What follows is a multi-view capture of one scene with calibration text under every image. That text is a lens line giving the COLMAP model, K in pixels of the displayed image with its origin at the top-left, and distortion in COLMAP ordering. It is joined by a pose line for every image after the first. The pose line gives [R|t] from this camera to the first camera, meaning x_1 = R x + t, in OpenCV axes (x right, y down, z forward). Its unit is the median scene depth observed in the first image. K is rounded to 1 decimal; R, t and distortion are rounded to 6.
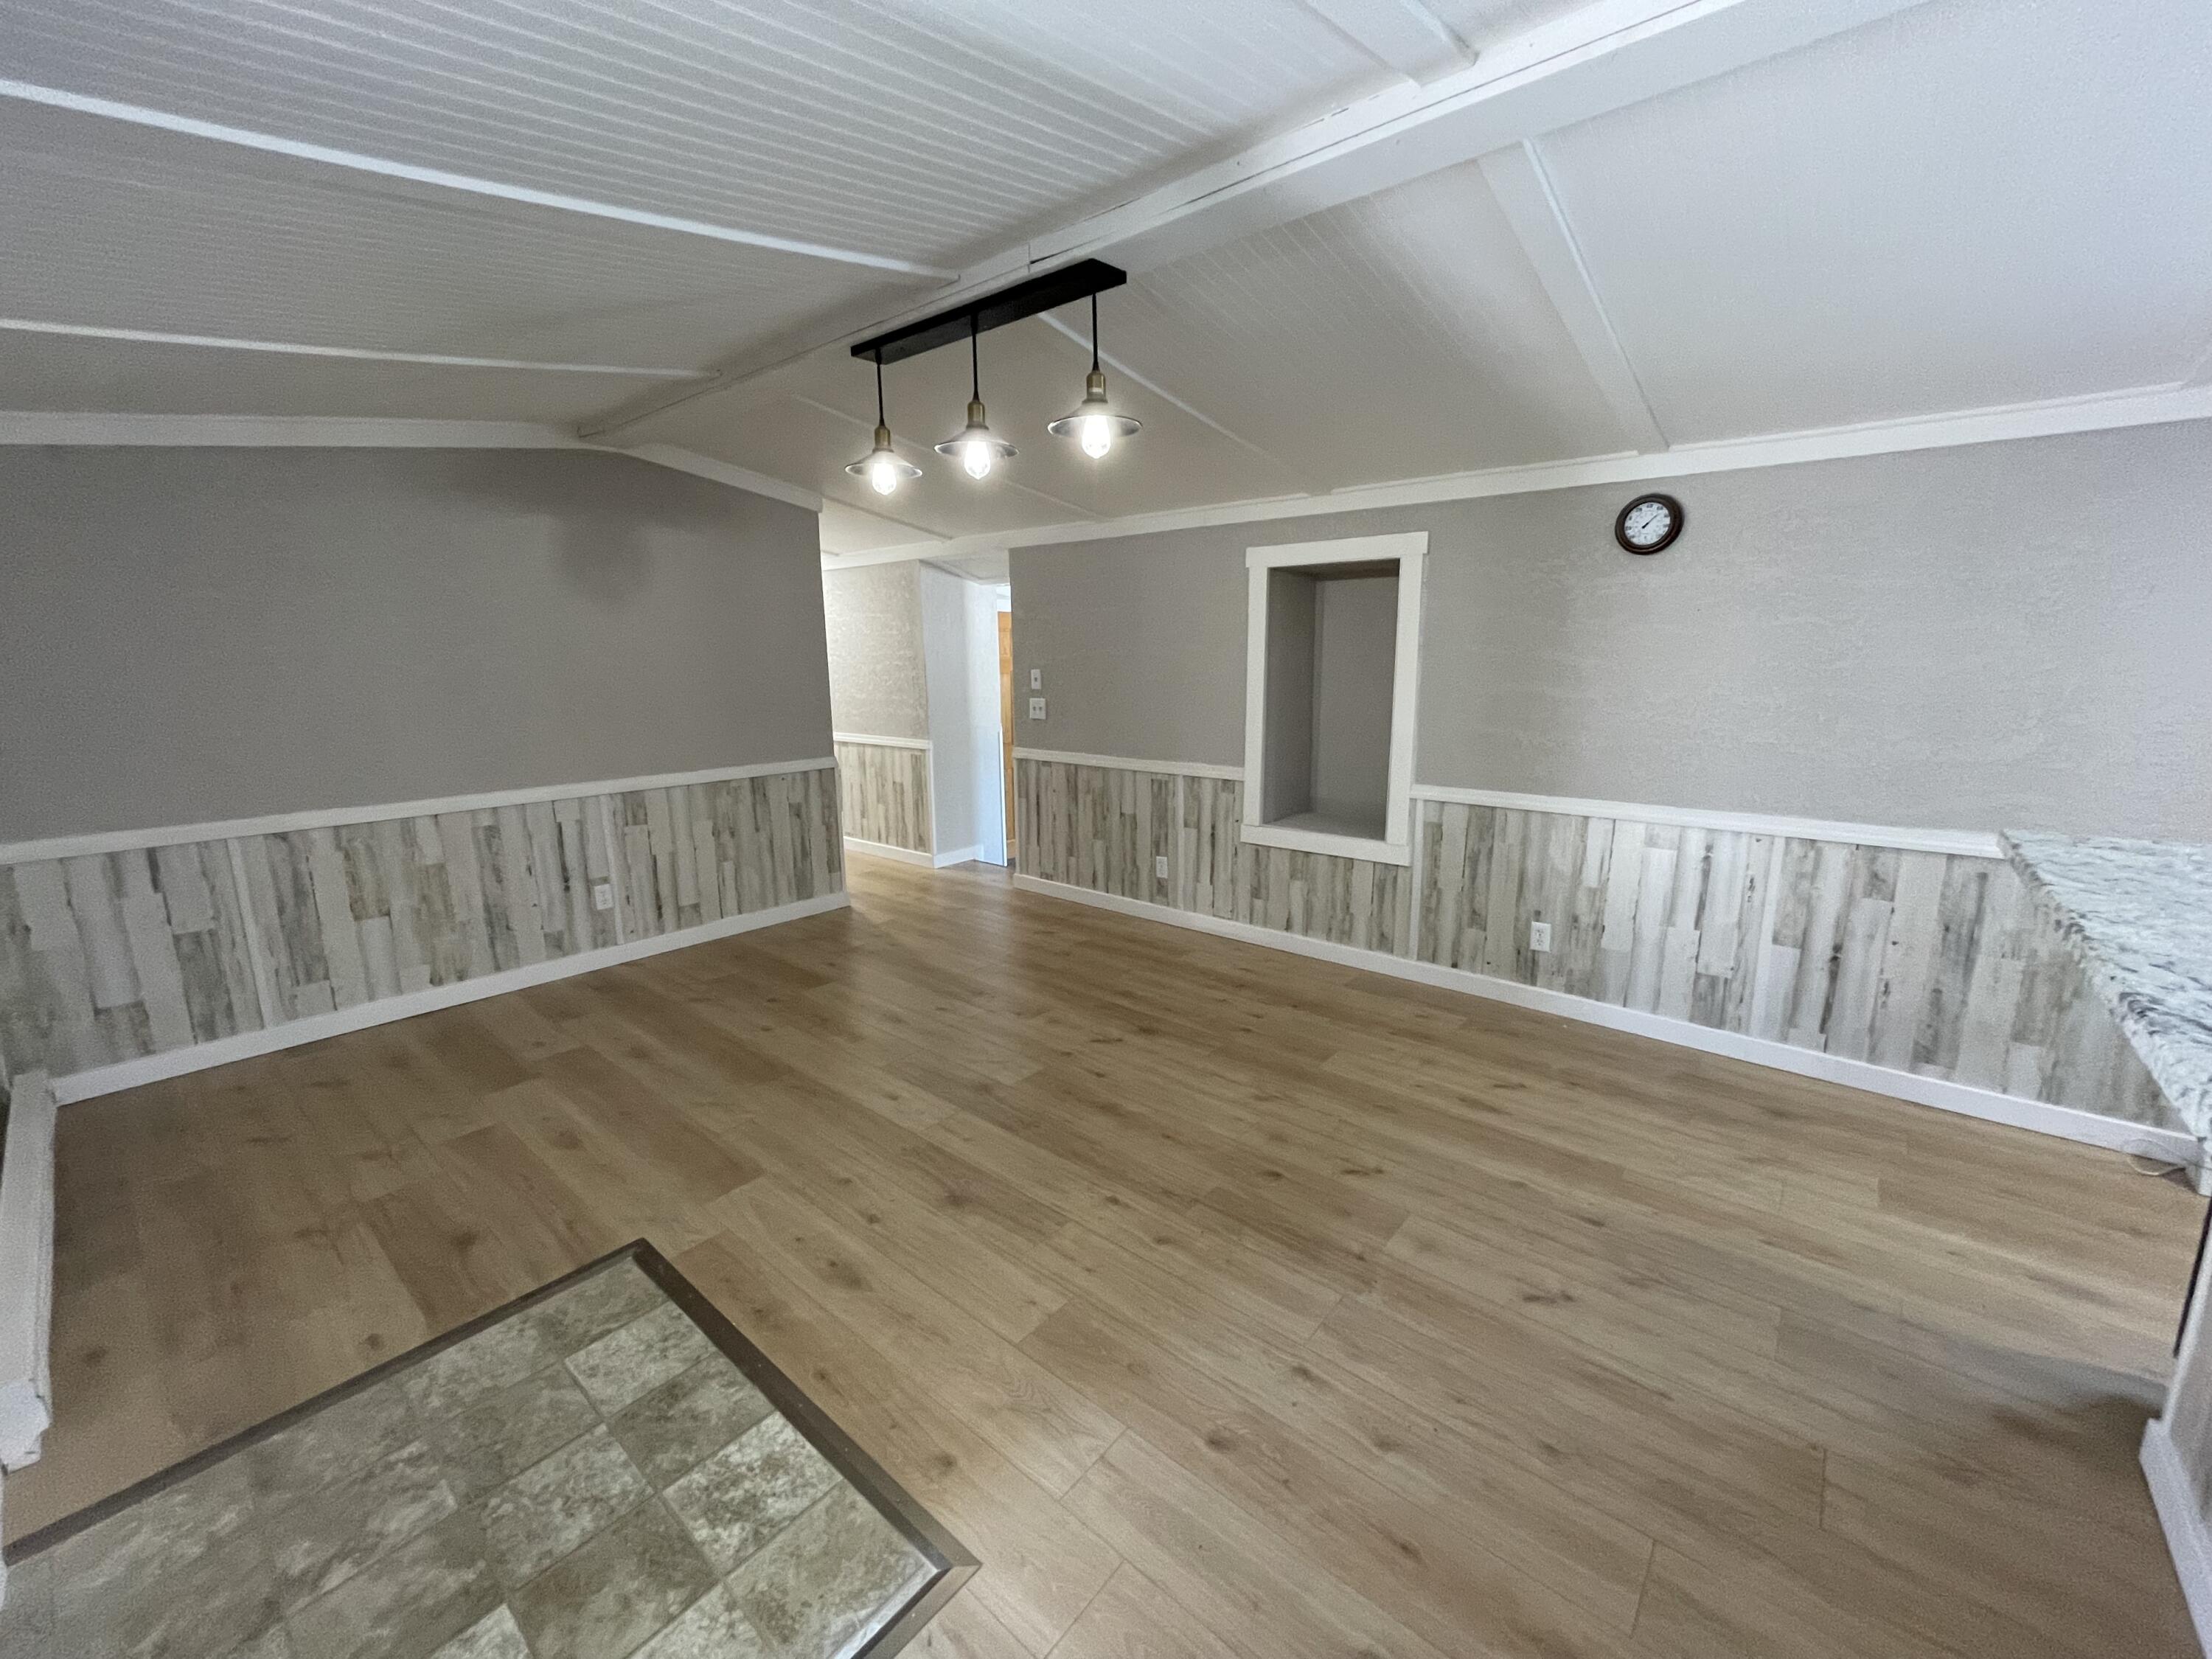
lens RADIAL K [[890.7, 0, 1105.6], [0, 890.7, 826.7], [0, 0, 1]] dist [-0.000039, -0.000534]
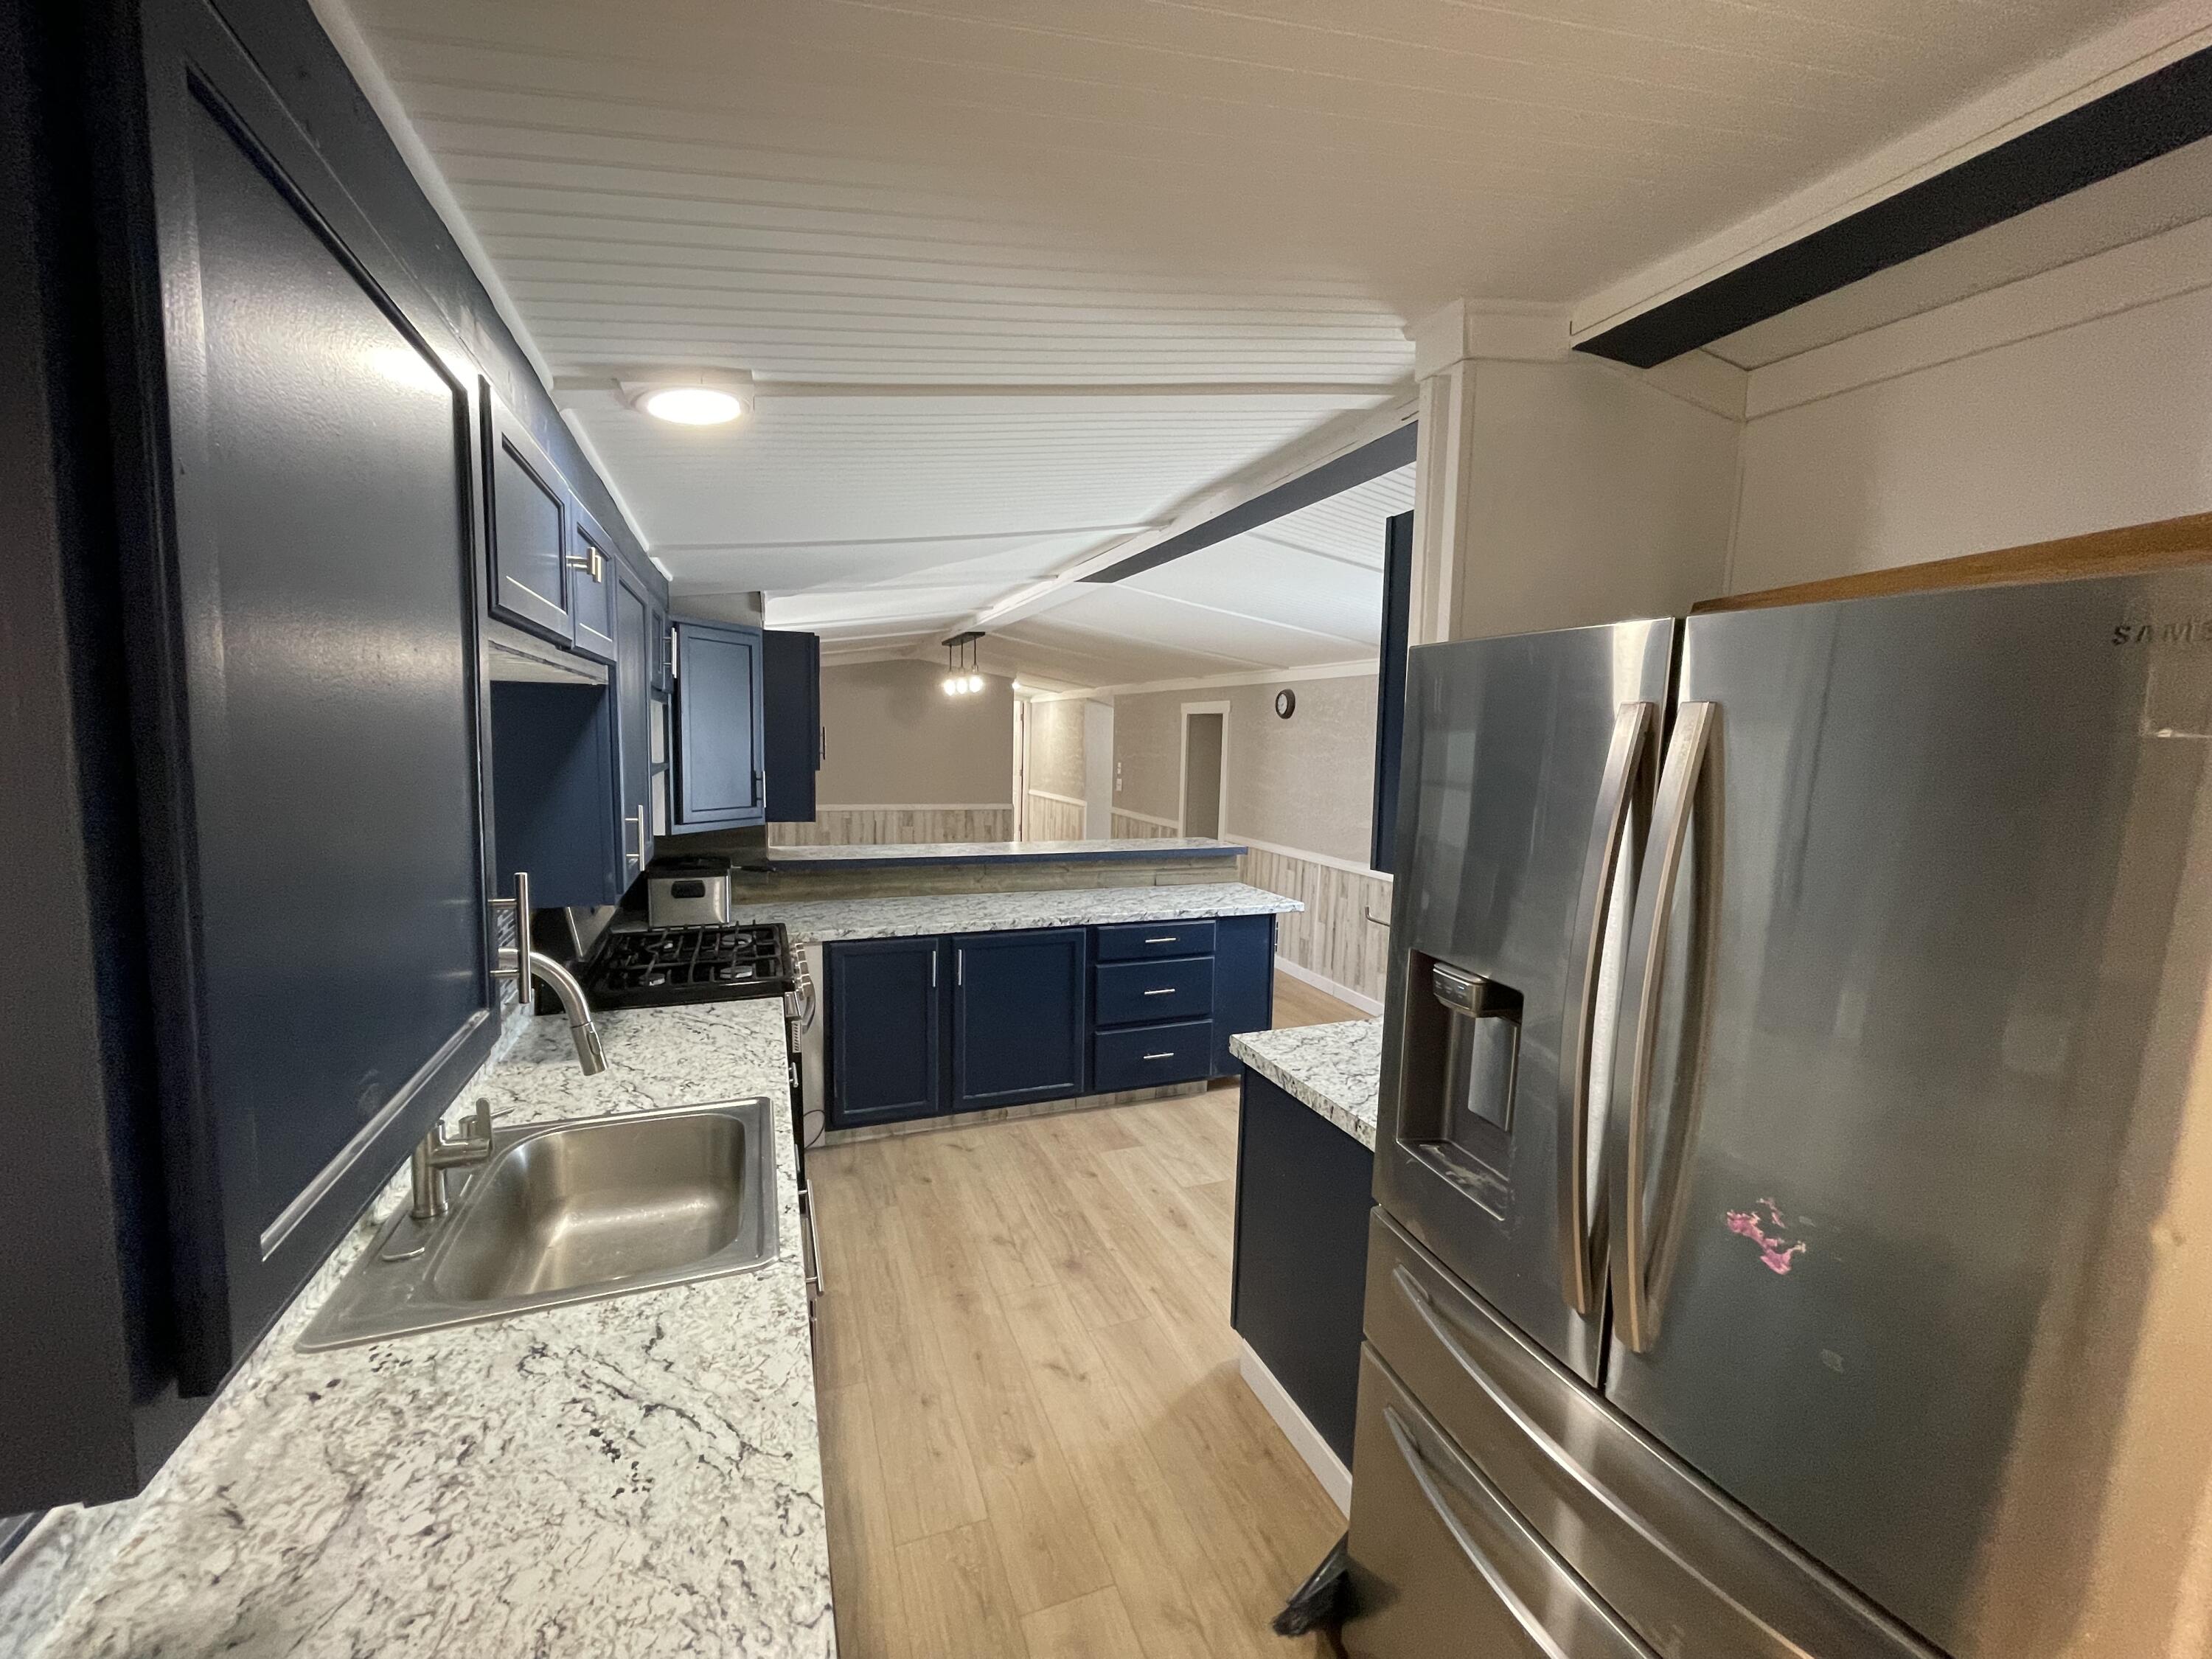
lens RADIAL K [[890.7, 0, 1102.7], [0, 890.7, 824.2], [0, 0, 1]] dist [-0.000039, -0.000534]
pose [[0.878044, 0.076475, -0.472430, 1.094956], [-0.122780, 0.990107, -0.067921, 0.099579], [0.462562, 0.117643, 0.878747, -0.813415]]
